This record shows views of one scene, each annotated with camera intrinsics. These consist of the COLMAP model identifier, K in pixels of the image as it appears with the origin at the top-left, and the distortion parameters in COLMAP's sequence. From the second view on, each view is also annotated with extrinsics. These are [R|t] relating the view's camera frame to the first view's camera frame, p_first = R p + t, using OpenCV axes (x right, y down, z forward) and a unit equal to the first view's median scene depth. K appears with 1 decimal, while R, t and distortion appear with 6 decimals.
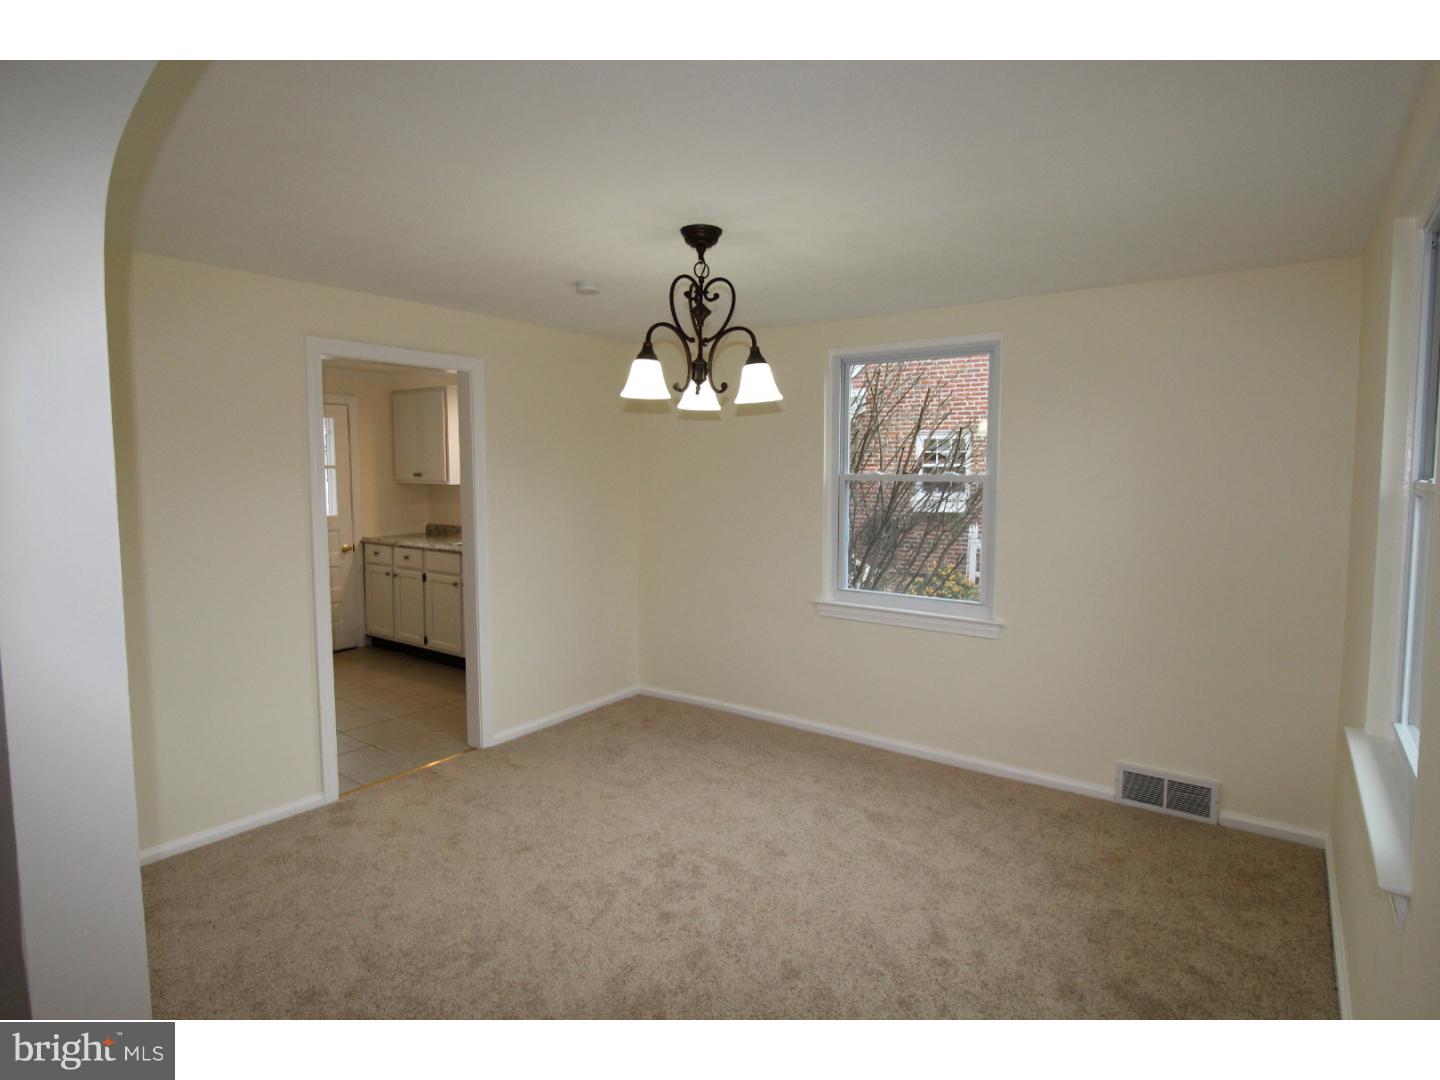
lens RADIAL K [[779.5, 0, 725.6], [0, 779.5, 522.1], [0, 0, 1]] dist [0.006478, -0.013130]
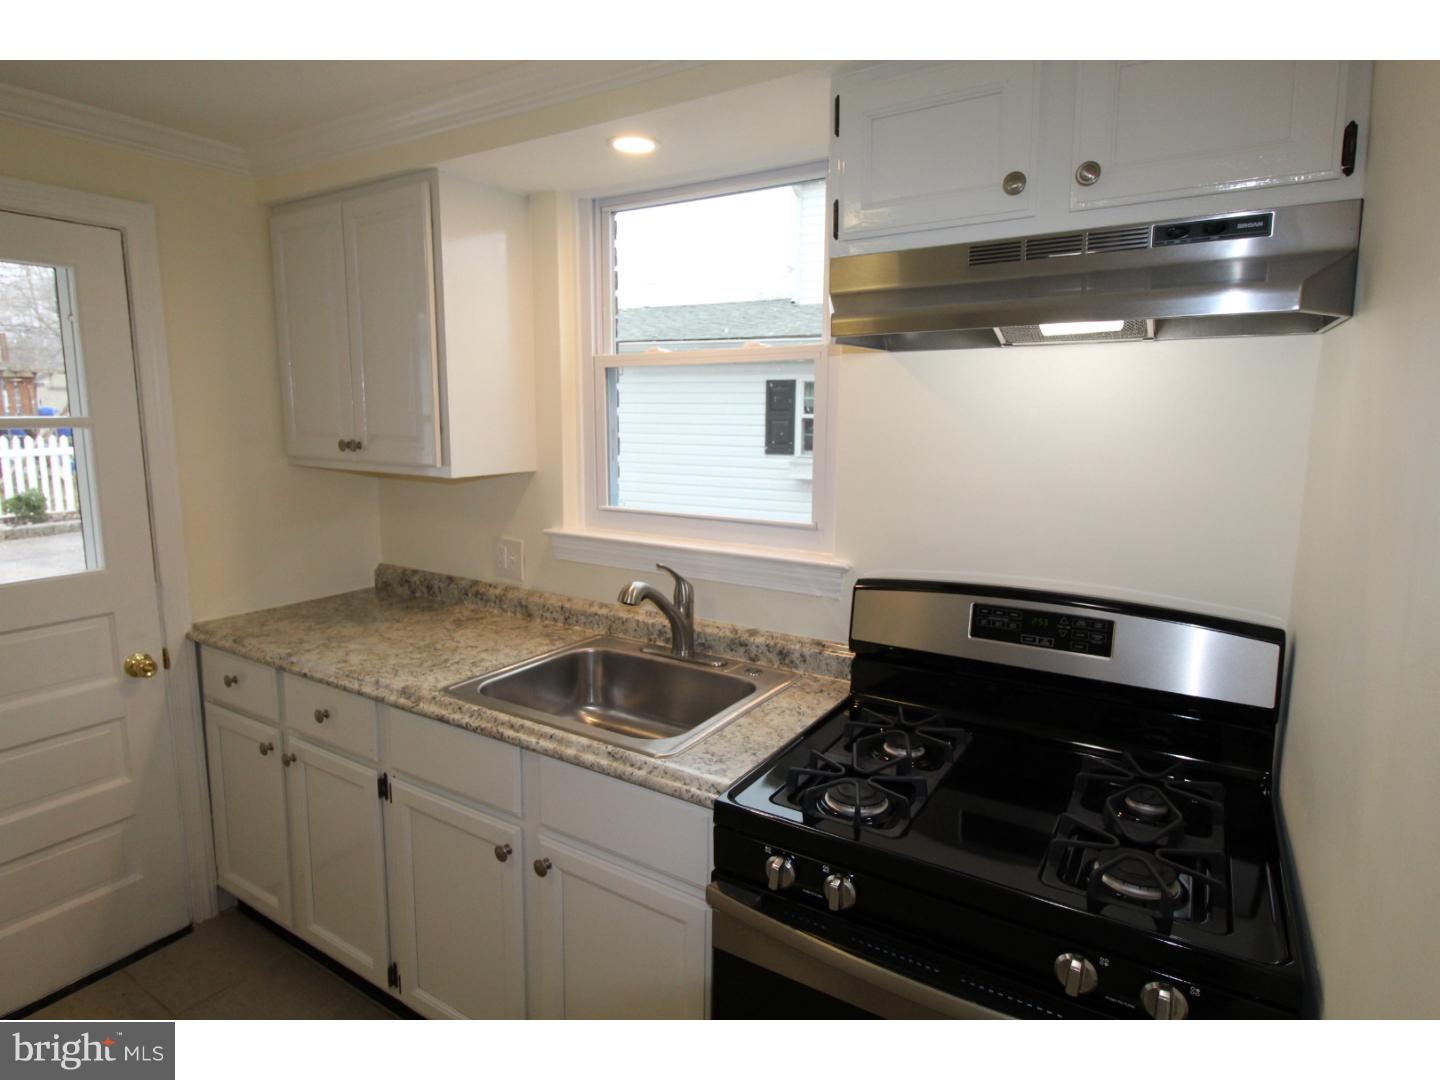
lens RADIAL K [[779.5, 0, 725.6], [0, 779.5, 522.1], [0, 0, 1]] dist [0.006478, -0.013130]
pose [[0.997354, -0.002814, 0.072649, -0.259270], [-0.002371, 0.997460, 0.071192, -0.052563], [-0.072665, -0.071176, 0.994813, 0.654430]]
